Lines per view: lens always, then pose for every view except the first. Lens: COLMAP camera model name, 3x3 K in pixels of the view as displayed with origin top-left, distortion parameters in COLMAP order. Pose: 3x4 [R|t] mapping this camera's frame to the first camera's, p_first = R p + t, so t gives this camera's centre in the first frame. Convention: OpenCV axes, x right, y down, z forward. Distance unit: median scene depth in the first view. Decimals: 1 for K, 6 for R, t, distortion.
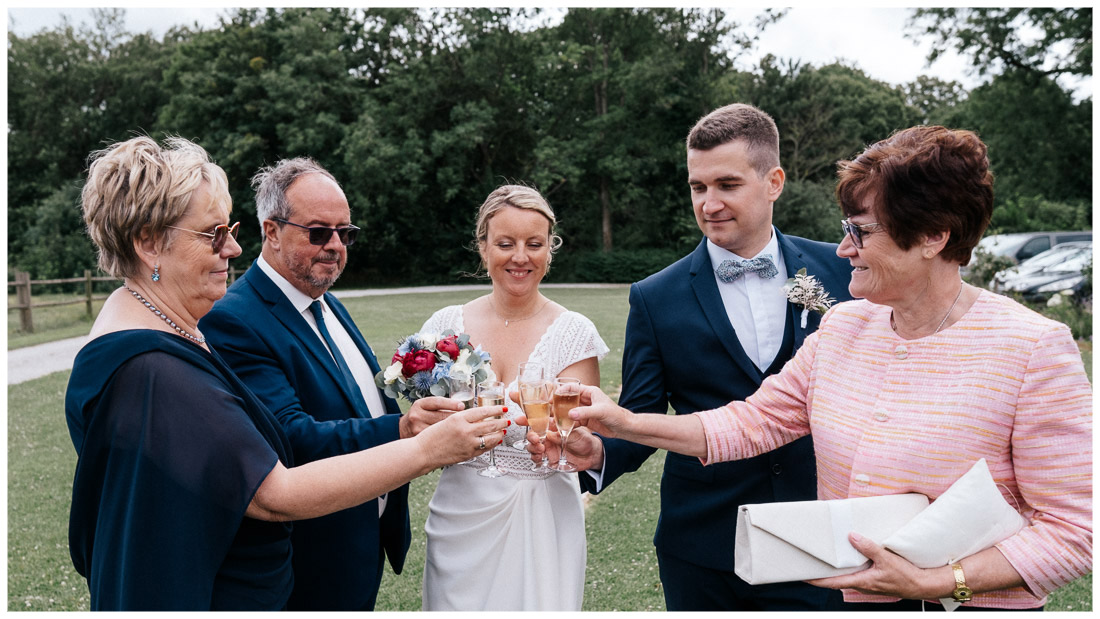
lens RADIAL K [[911.1, 0, 545.3], [0, 911.1, 397.9], [0, 0, 1]] dist [0.016218, -0.004831]
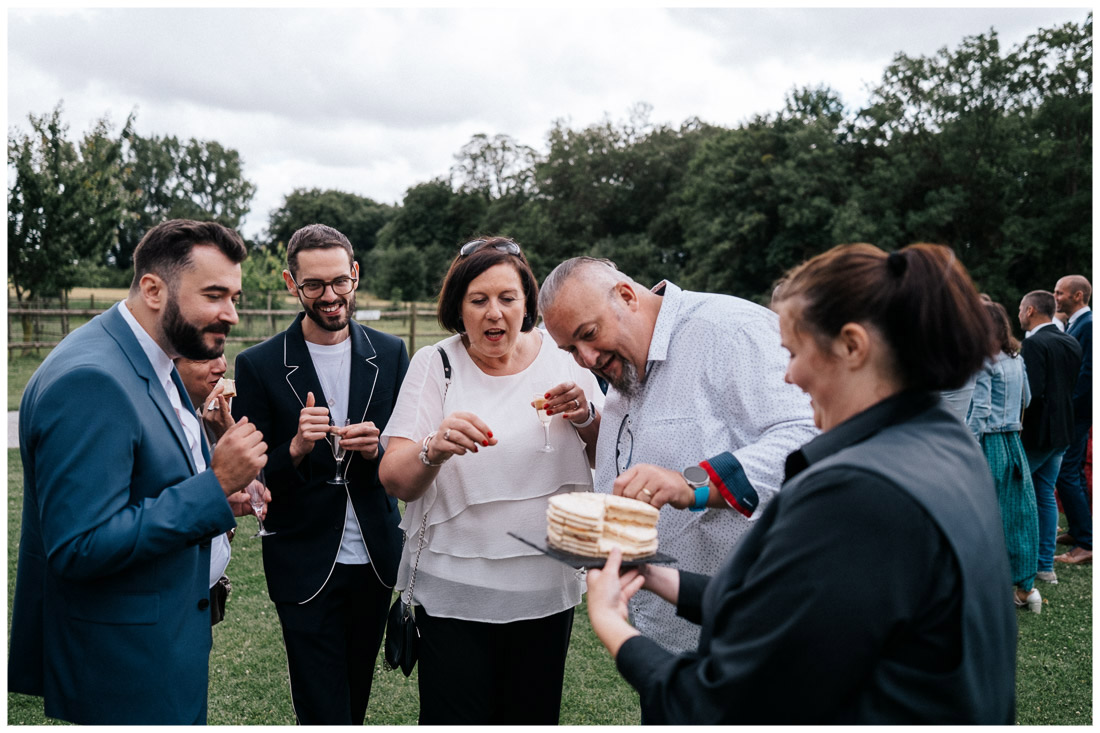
lens RADIAL K [[912.3, 0, 524.3], [0, 912.3, 344.2], [0, 0, 1]] dist [-0.014512, 0.033887]
pose [[0.875576, 0.068721, -0.478167, 0.020573], [-0.120134, 0.989709, -0.077740, 0.037917], [0.467904, 0.125512, 0.874822, -0.269831]]
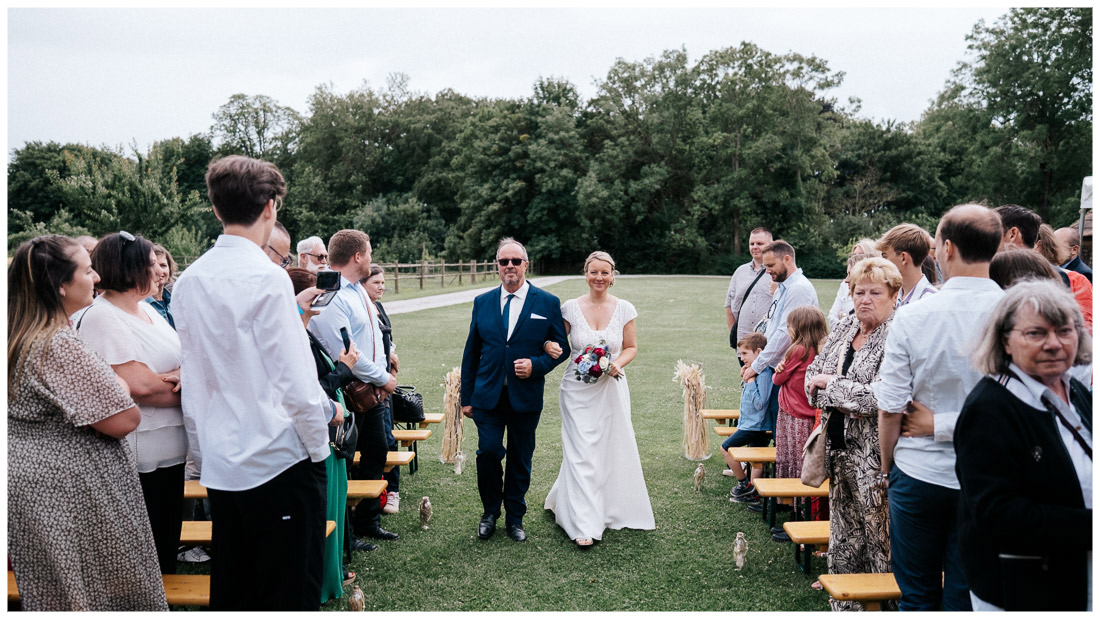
lens RADIAL K [[911.1, 0, 548.3], [0, 911.1, 314.6], [0, 0, 1]] dist [0.016218, -0.004831]
pose [[0.982745, 0.034918, -0.181643, 0.037295], [-0.050689, 0.995266, -0.082922, 0.087085], [0.177887, 0.090698, 0.979862, -0.585307]]
